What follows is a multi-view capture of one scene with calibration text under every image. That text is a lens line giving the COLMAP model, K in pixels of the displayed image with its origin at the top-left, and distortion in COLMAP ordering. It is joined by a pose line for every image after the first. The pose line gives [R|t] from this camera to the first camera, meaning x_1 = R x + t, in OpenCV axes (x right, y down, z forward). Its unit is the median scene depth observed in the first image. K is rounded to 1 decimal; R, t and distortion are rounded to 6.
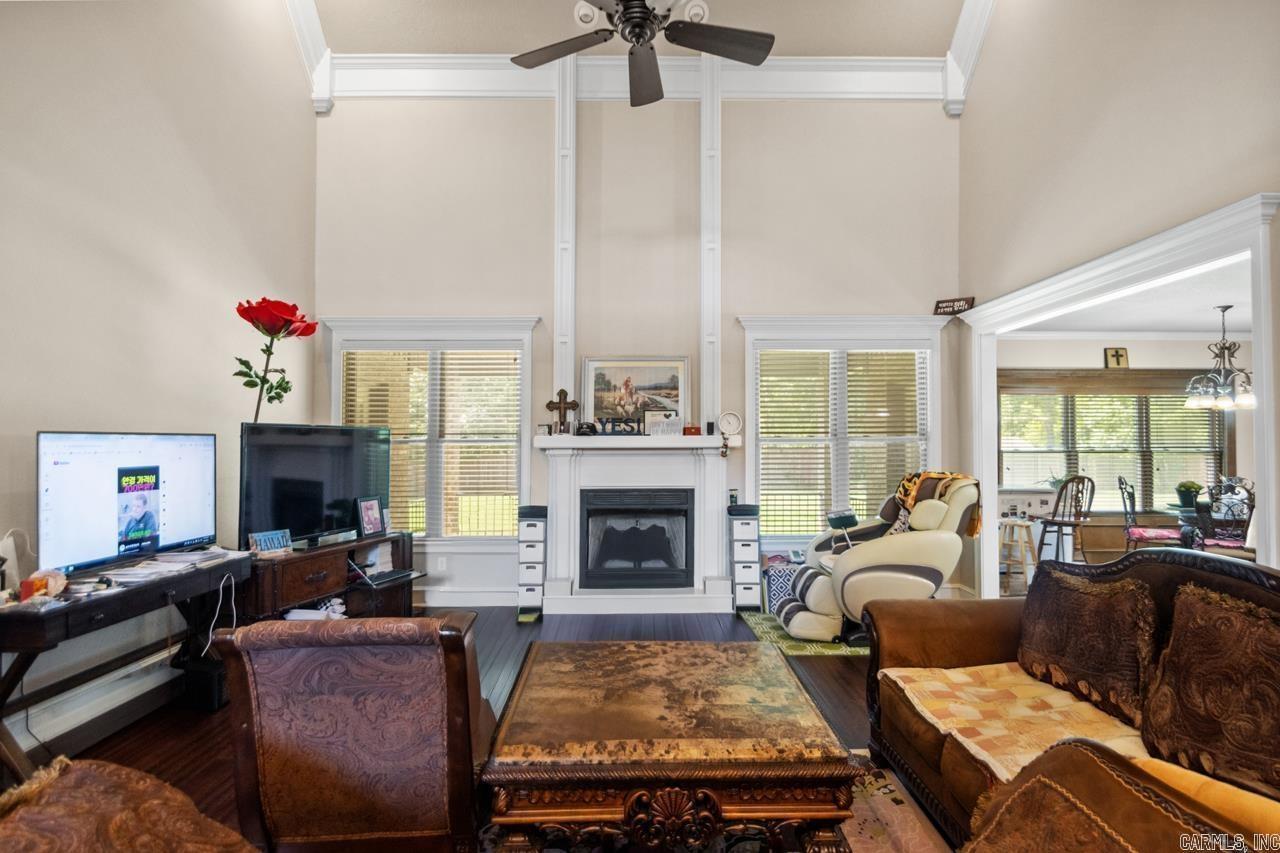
lens RADIAL K [[641.9, 0, 649.6], [0, 641.9, 431.5], [0, 0, 1]] dist [0.001953, -0.000085]
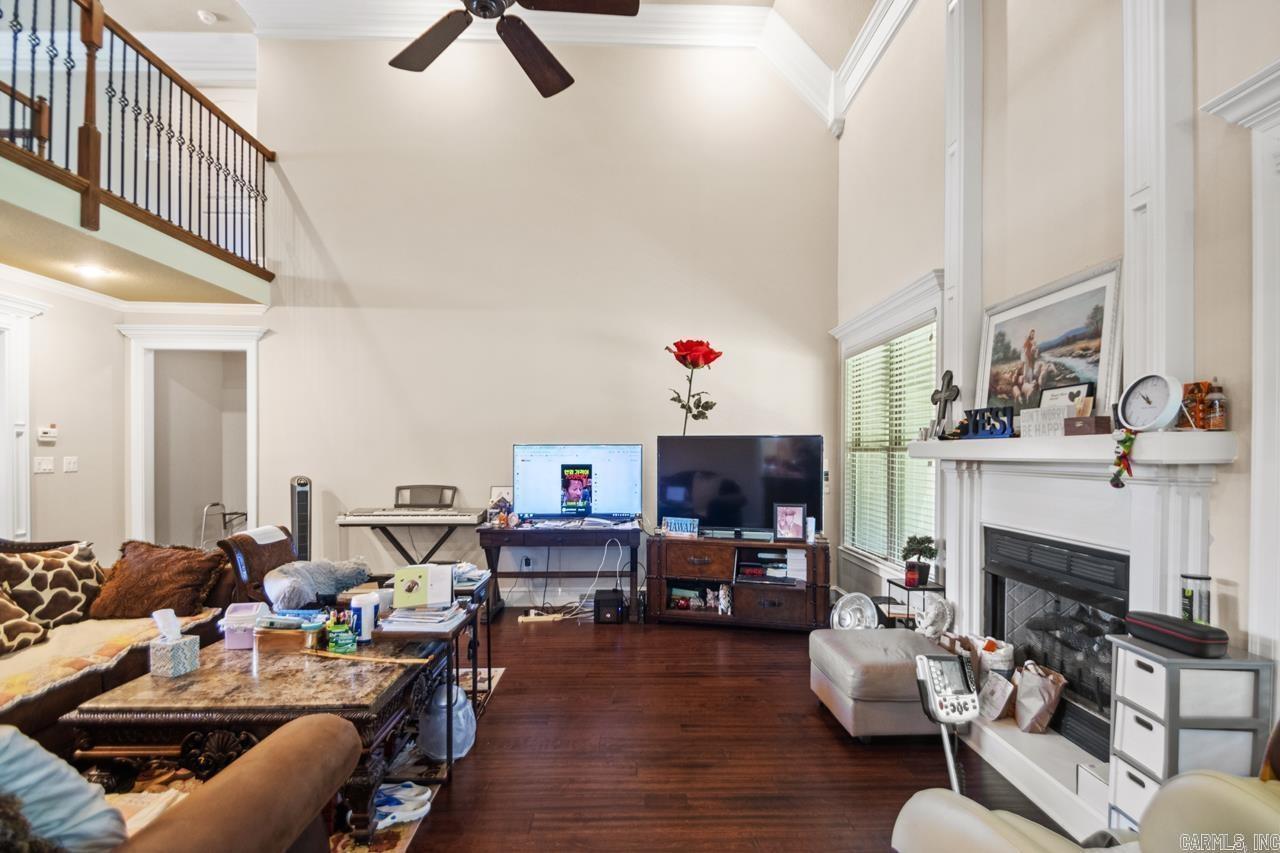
lens RADIAL K [[613.9, 0, 651.6], [0, 613.9, 452.5], [0, 0, 1]] dist [-0.000531, -0.000169]
pose [[0.009488, 0.003102, -0.999950, 0.496941], [0.015180, 0.999880, 0.003246, 0.012278], [0.999840, -0.015210, 0.009440, 0.693116]]
